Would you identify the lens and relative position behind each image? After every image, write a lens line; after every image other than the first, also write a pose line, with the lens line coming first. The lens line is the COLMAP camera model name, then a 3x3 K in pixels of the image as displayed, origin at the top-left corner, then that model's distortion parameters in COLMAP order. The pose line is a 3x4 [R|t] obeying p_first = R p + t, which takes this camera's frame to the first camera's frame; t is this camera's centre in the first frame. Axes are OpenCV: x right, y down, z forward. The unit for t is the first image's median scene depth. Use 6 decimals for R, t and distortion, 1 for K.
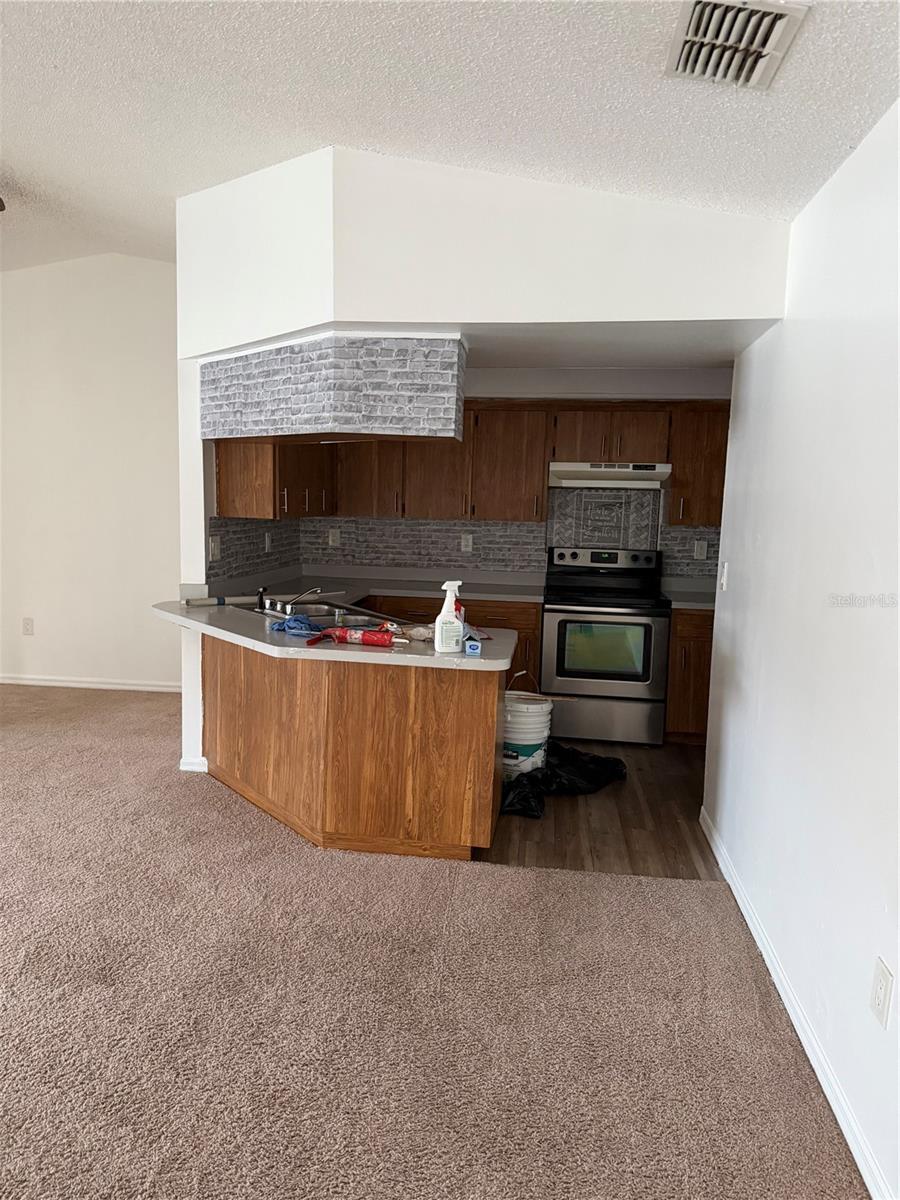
lens RADIAL K [[846.8, 0, 450.0], [0, 846.8, 600.0], [0, 0, 1]] dist [0.069767, -0.075361]
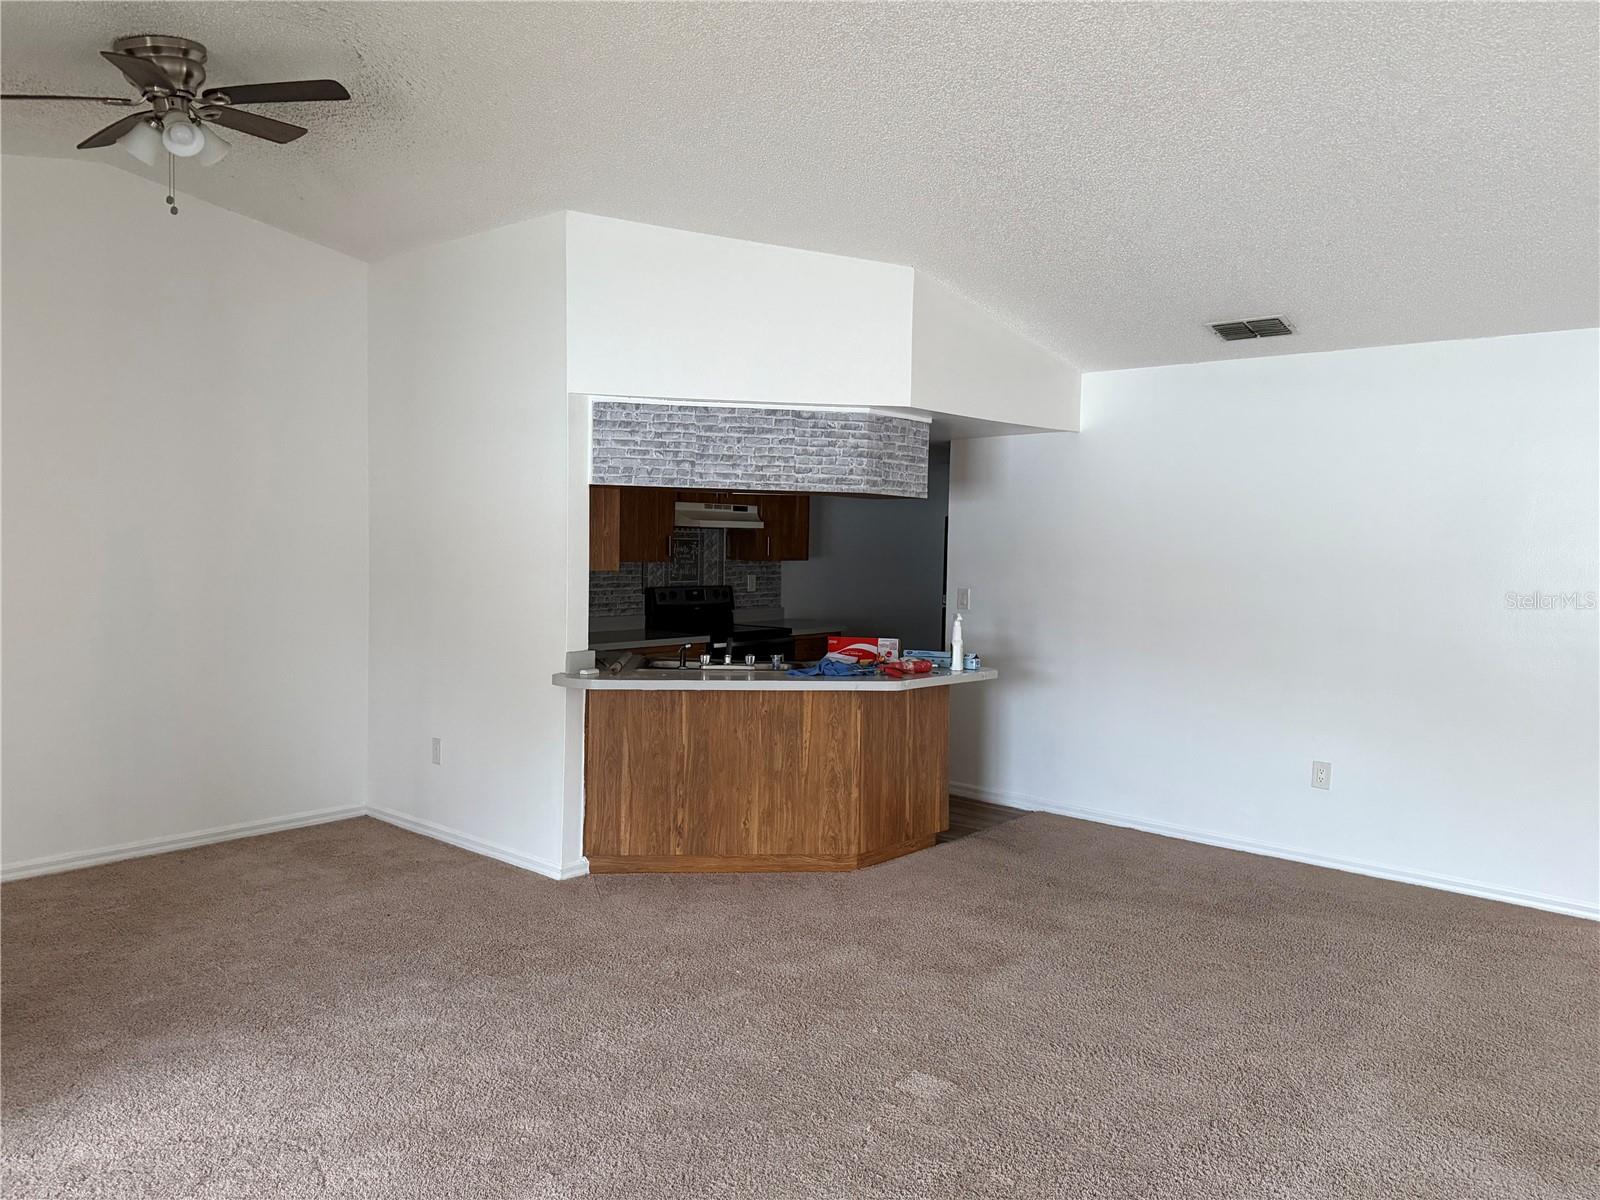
lens RADIAL K [[1136.8, 0, 797.4], [0, 1136.8, 560.3], [0, 0, 1]] dist [0.014798, -0.003808]
pose [[0.565482, -0.035224, 0.824008, -1.149426], [0.095783, 0.995132, -0.023193, -0.063792], [-0.819180, 0.092041, 0.566103, 0.170956]]
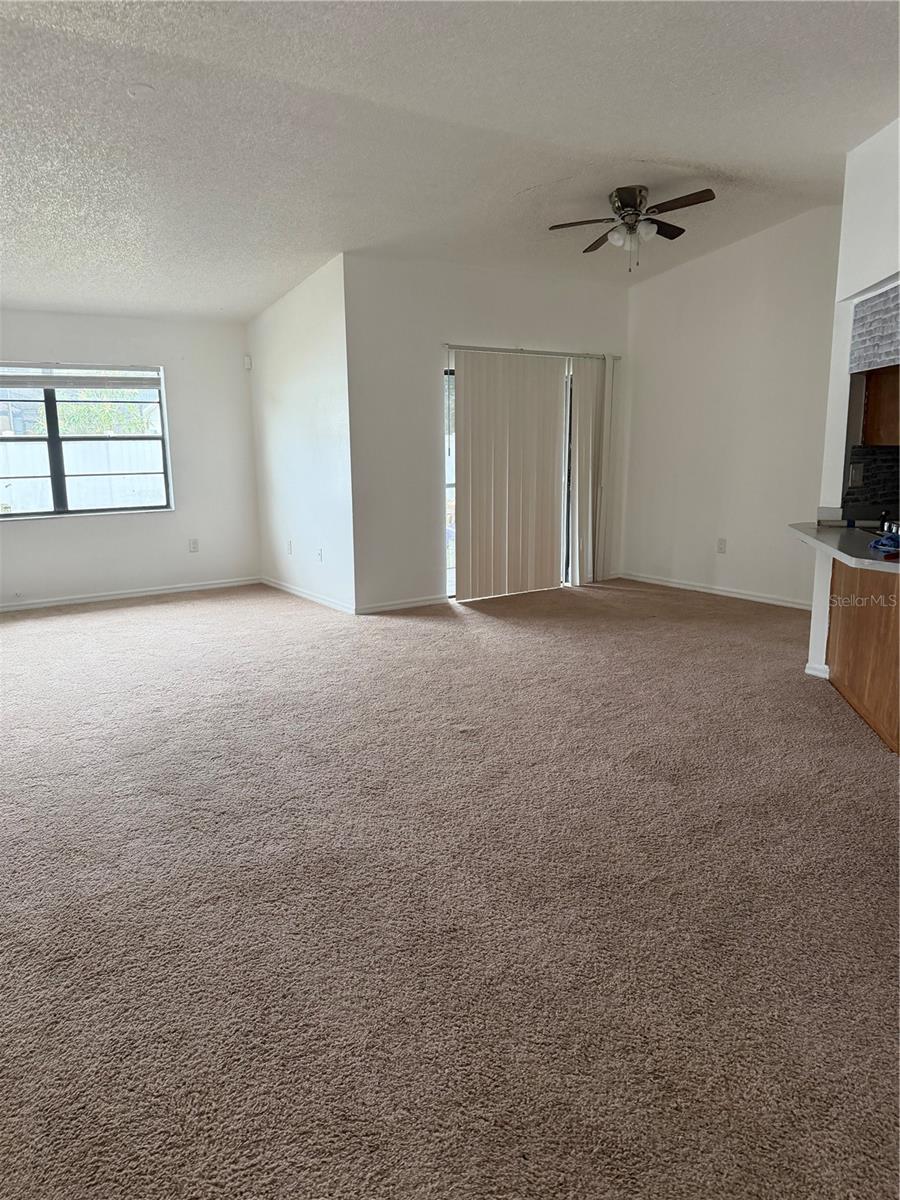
lens RADIAL K [[831.2, 0, 450.0], [0, 831.2, 600.0], [0, 0, 1]] dist [0.124398, -0.221296]
pose [[0.660554, 0.110209, -0.742646, 0.205767], [-0.060902, 0.993773, 0.093307, 0.028588], [0.748304, -0.016406, 0.663153, -0.100375]]
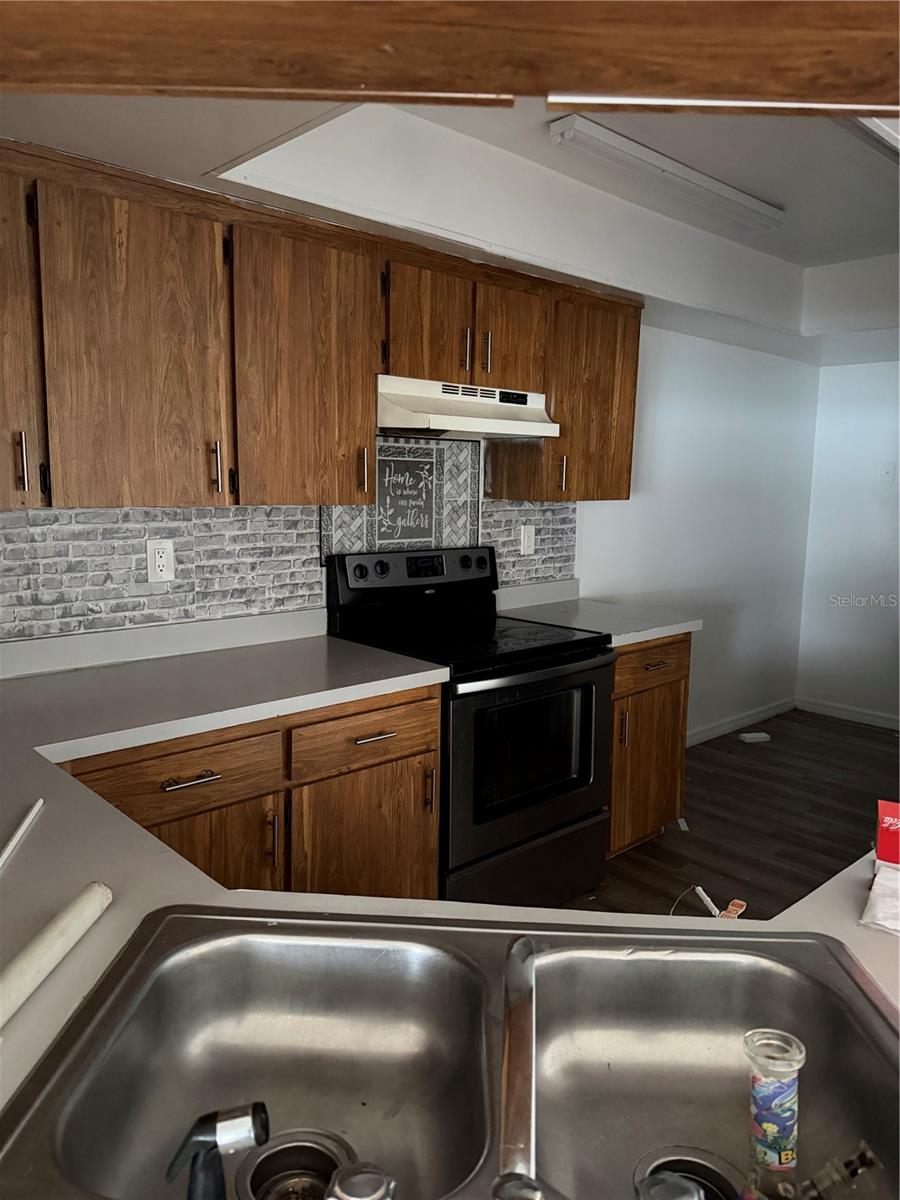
lens RADIAL K [[831.2, 0, 450.0], [0, 831.2, 600.0], [0, 0, 1]] dist [0.124398, -0.221296]
pose [[0.640244, -0.128654, 0.757321, -0.279743], [0.090842, 0.991638, 0.091661, -0.100503], [-0.762781, 0.010111, 0.646578, 0.860541]]
